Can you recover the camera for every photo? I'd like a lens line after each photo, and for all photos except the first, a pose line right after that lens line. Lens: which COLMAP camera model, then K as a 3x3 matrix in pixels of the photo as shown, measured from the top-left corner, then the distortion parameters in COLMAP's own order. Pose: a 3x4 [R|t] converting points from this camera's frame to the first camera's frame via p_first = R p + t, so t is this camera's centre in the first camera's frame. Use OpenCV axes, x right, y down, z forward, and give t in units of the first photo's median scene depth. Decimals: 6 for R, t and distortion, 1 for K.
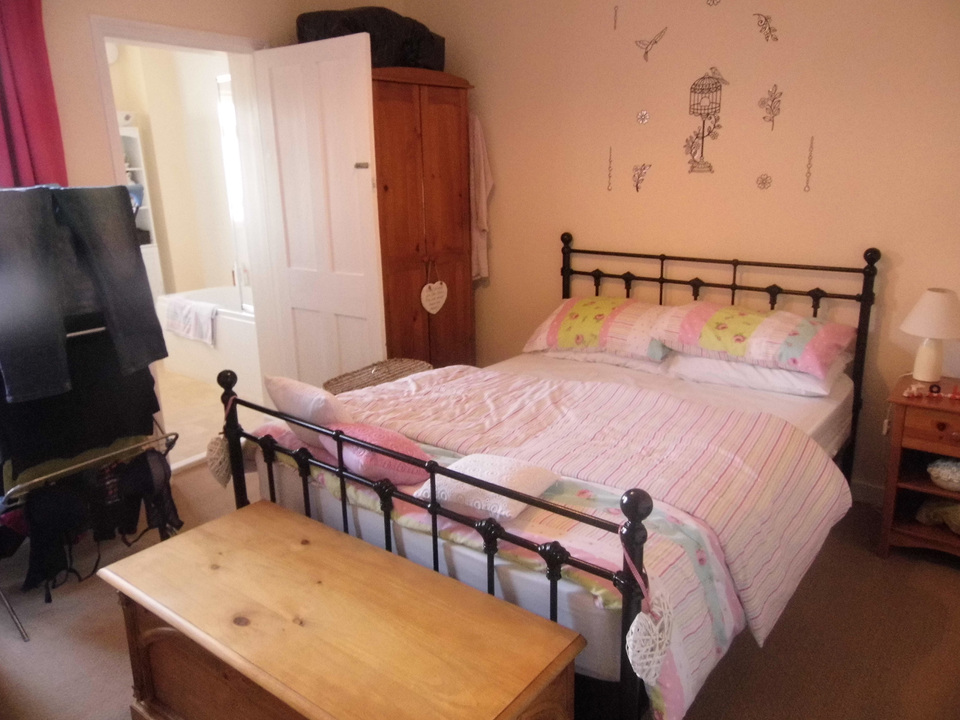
lens RADIAL K [[709.9, 0, 481.5], [0, 709.9, 358.6], [0, 0, 1]] dist [-0.005723, -0.001139]
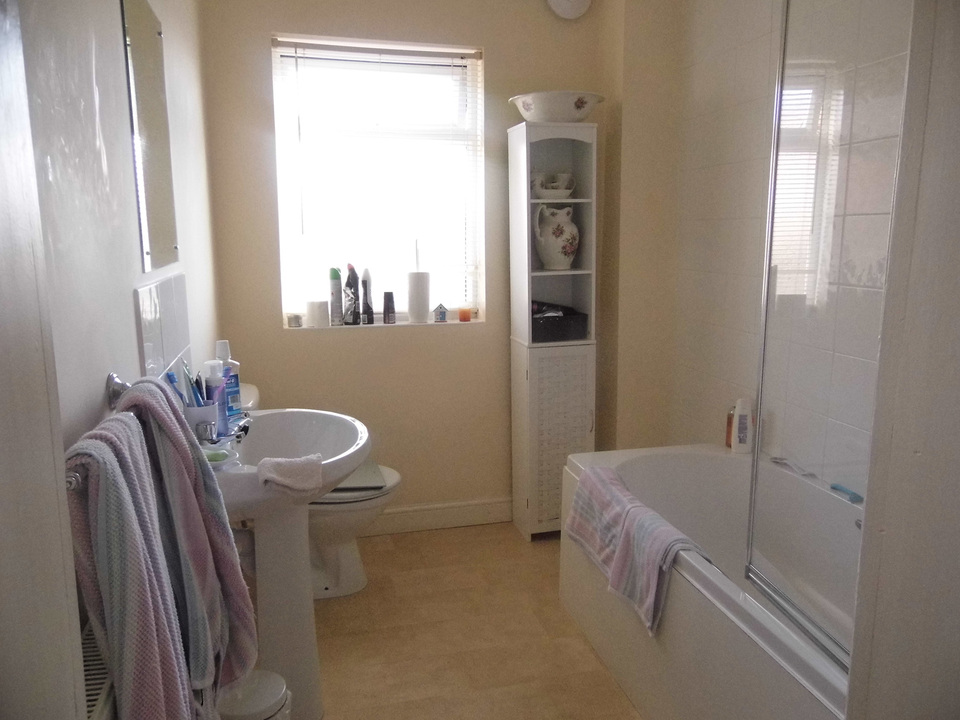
lens RADIAL K [[709.9, 0, 479.3], [0, 709.9, 359.1], [0, 0, 1]] dist [-0.005723, -0.001139]
pose [[0.787054, 0.127258, -0.603615, -0.228326], [-0.176894, 0.983956, -0.023208, -0.134518], [0.590977, 0.125042, 0.796938, 0.590746]]
